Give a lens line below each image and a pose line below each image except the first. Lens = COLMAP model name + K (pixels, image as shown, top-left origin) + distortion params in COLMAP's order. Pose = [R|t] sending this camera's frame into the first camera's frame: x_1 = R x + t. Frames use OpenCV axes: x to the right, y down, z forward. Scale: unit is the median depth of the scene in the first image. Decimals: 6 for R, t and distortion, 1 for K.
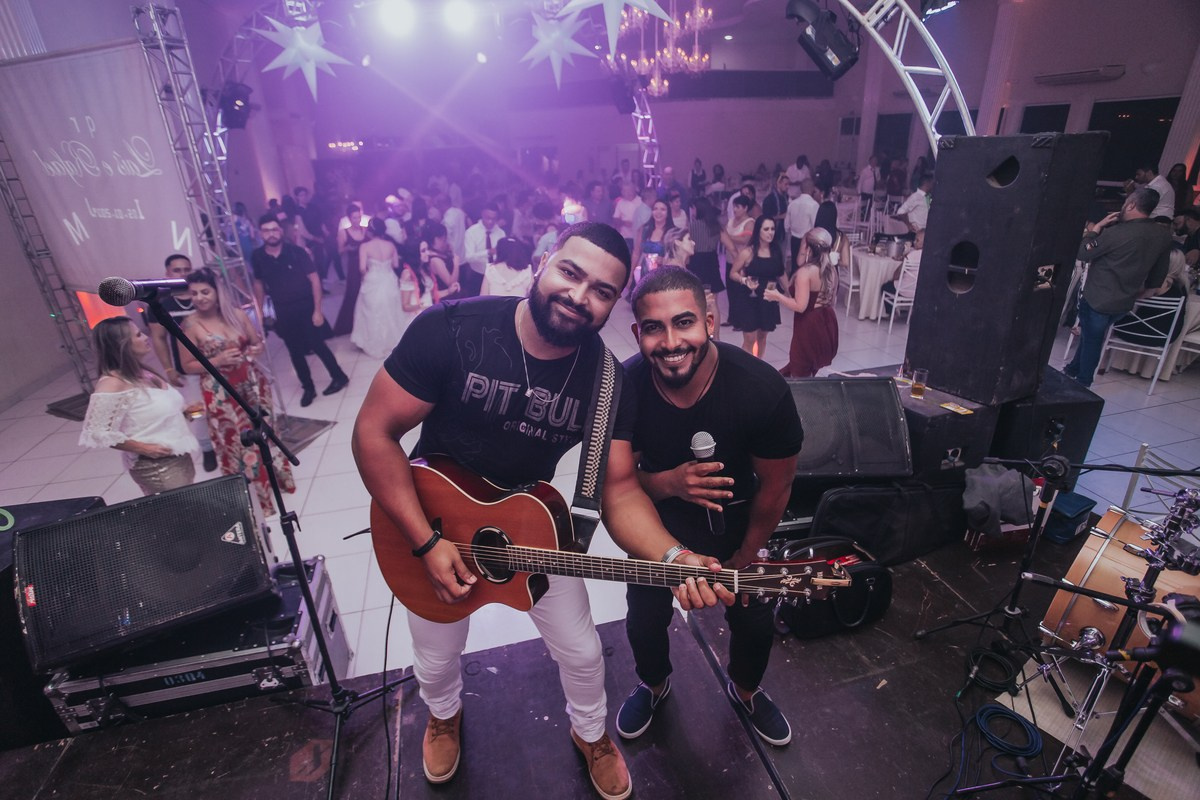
lens RADIAL K [[586.4, 0, 600.0], [0, 586.4, 400.0], [0, 0, 1]] dist [-0.062681, 0.023426]
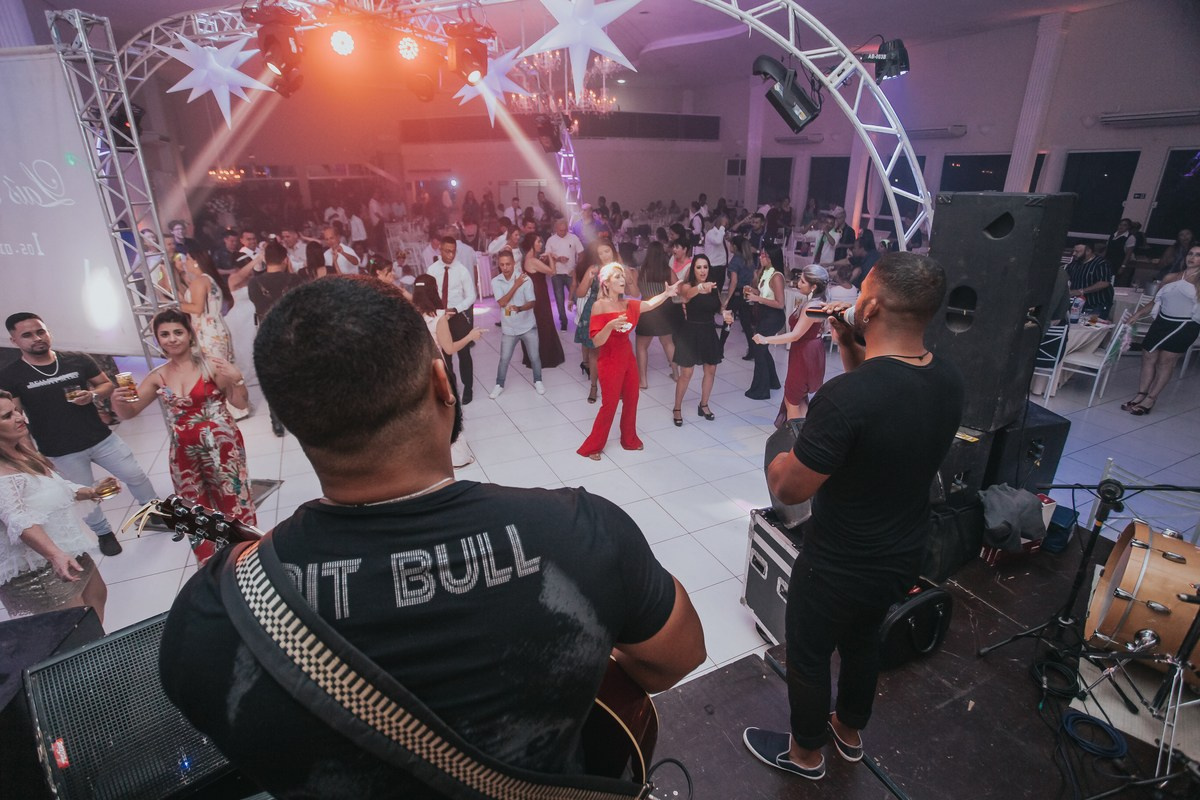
lens RADIAL K [[586.4, 0, 600.0], [0, 586.4, 400.0], [0, 0, 1]] dist [-0.062681, 0.023426]
pose [[0.980911, -0.041256, 0.190029, -0.196832], [0.050896, 0.997638, -0.046130, -0.029313], [-0.187677, 0.054921, 0.980694, 0.038141]]
